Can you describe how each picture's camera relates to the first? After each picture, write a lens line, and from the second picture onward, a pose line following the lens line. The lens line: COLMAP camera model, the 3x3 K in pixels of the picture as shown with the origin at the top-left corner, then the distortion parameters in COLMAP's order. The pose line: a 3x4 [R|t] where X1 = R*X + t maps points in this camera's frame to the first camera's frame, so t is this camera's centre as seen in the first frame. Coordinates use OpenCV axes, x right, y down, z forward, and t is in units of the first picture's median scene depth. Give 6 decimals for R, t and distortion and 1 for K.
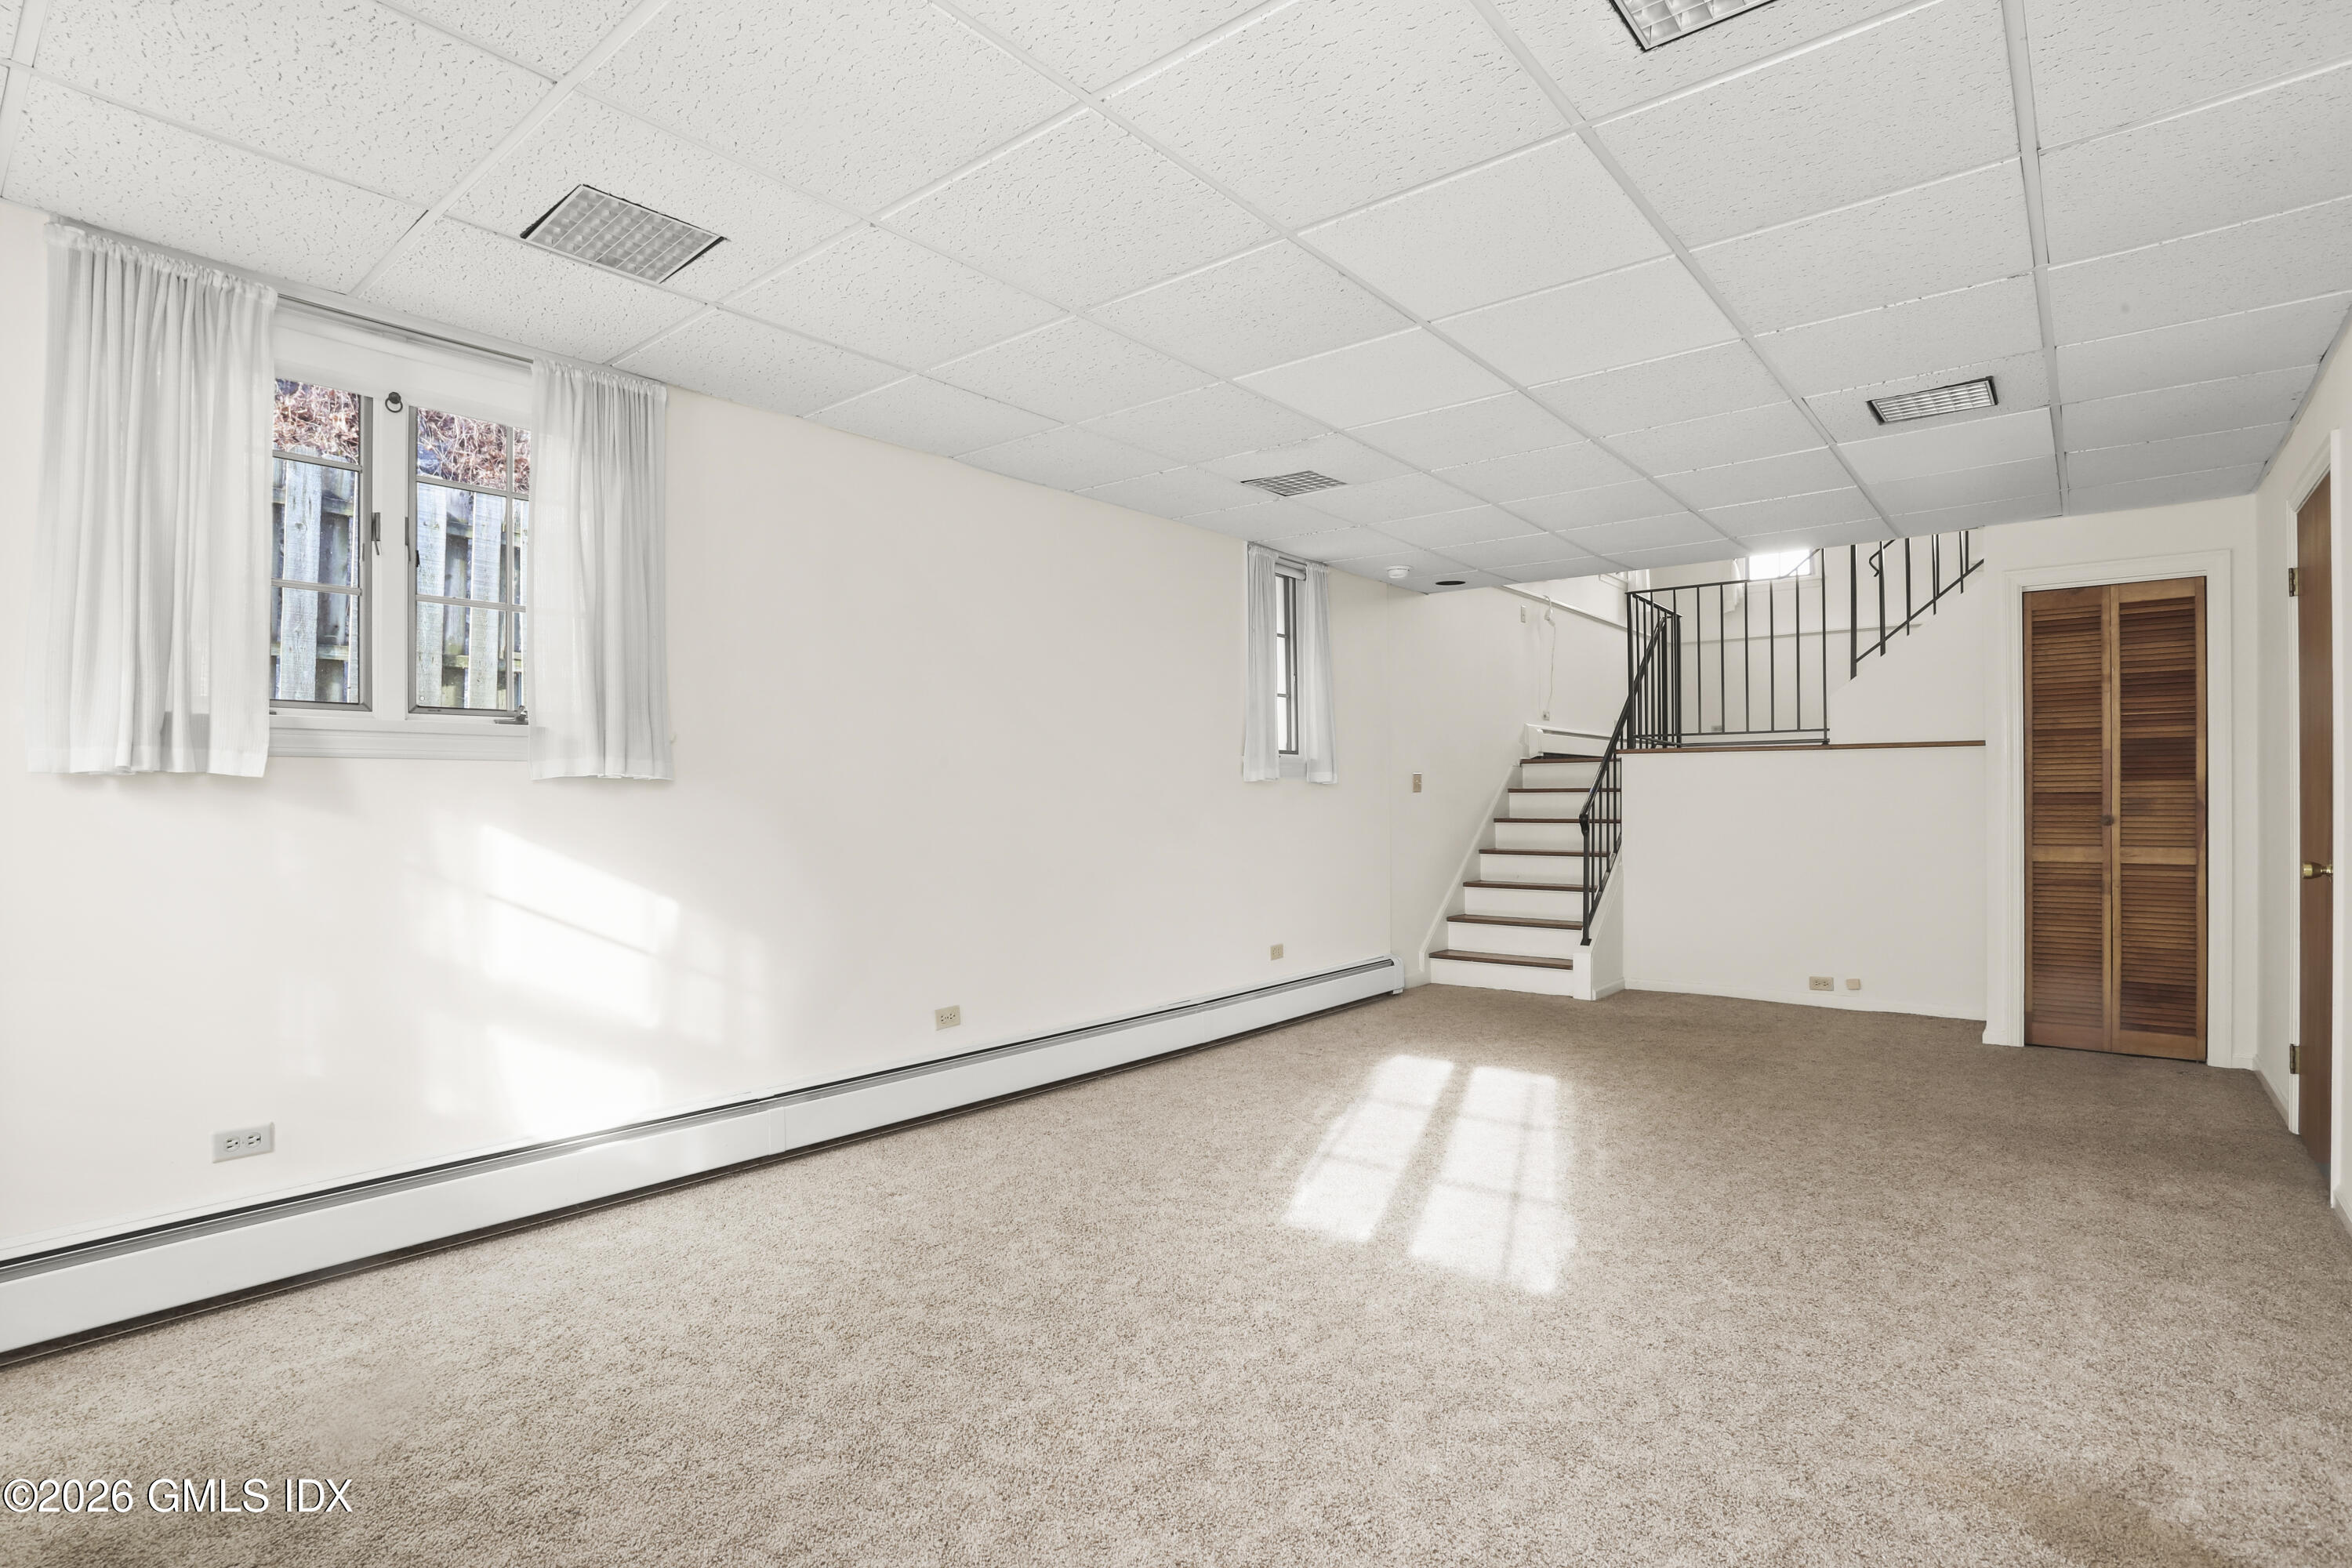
lens RADIAL K [[1157.3, 0, 1137.1], [0, 1157.3, 787.8], [0, 0, 1]] dist [-0.073075, 0.031795]
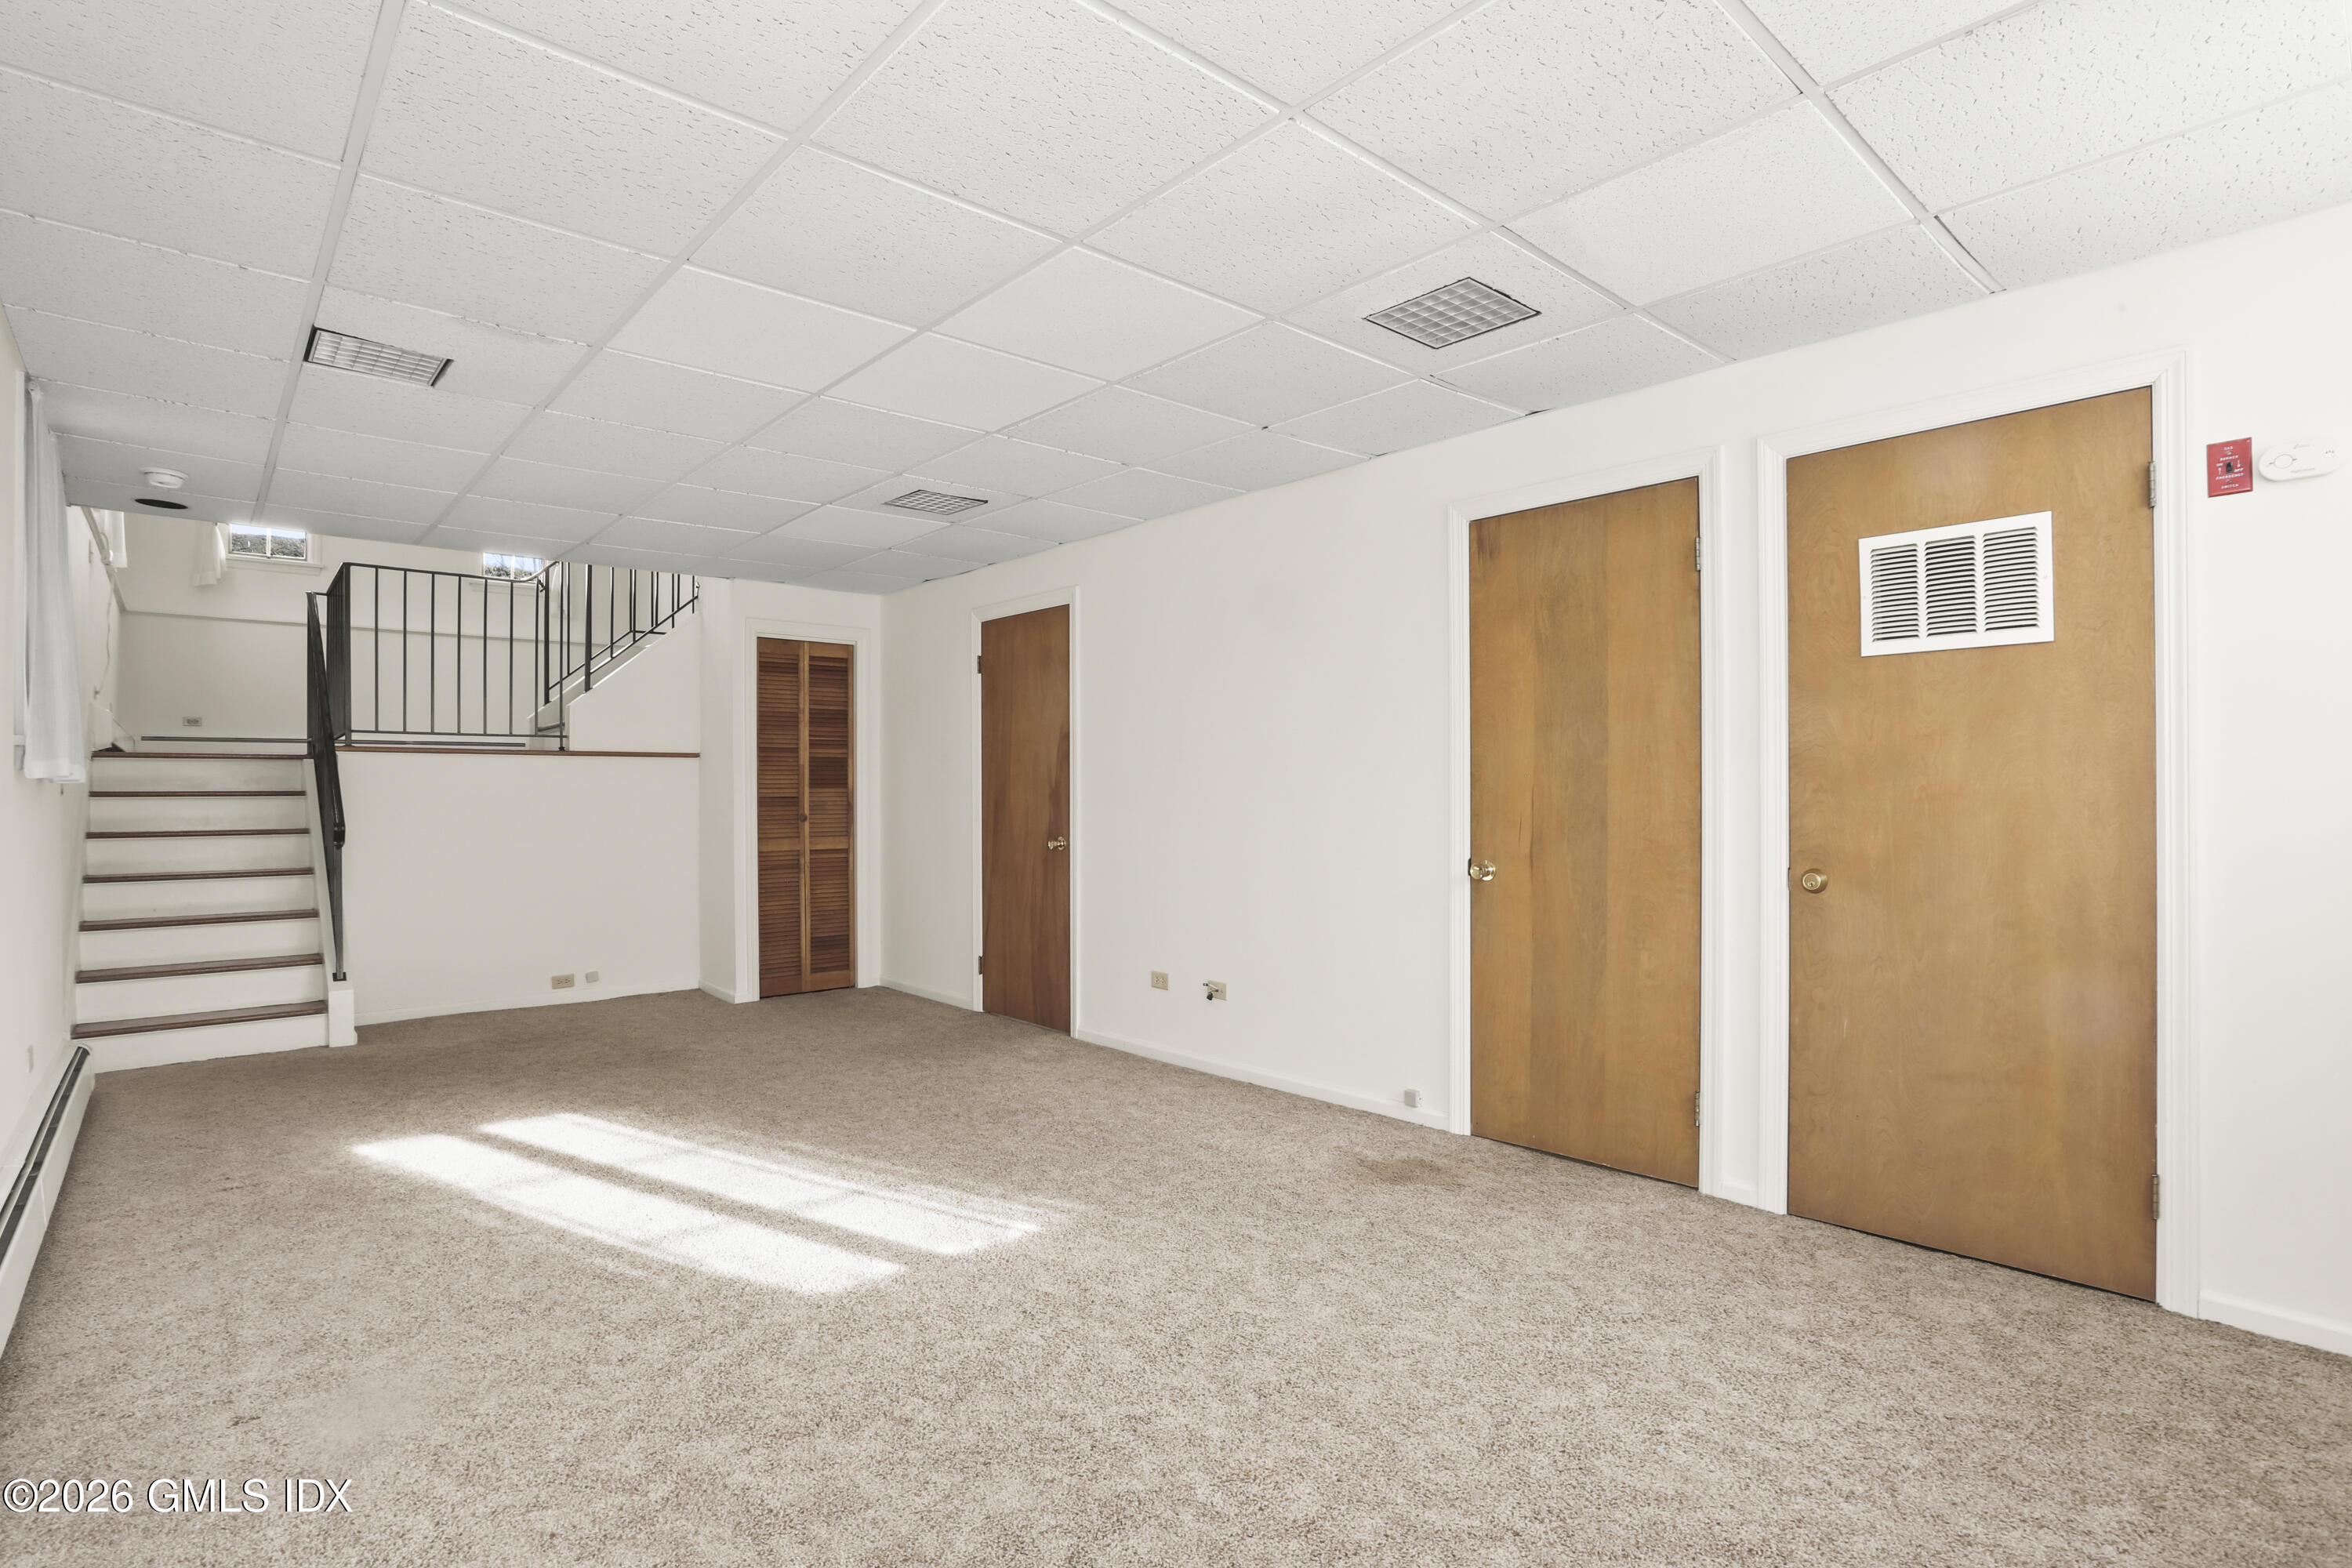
lens RADIAL K [[1157.3, 0, 1137.1], [0, 1157.3, 787.8], [0, 0, 1]] dist [-0.073075, 0.031795]
pose [[0.160933, 0.007728, 0.986935, -0.431632], [-0.003780, 0.999967, -0.007214, 0.001686], [-0.986958, -0.002570, 0.160957, 0.400111]]
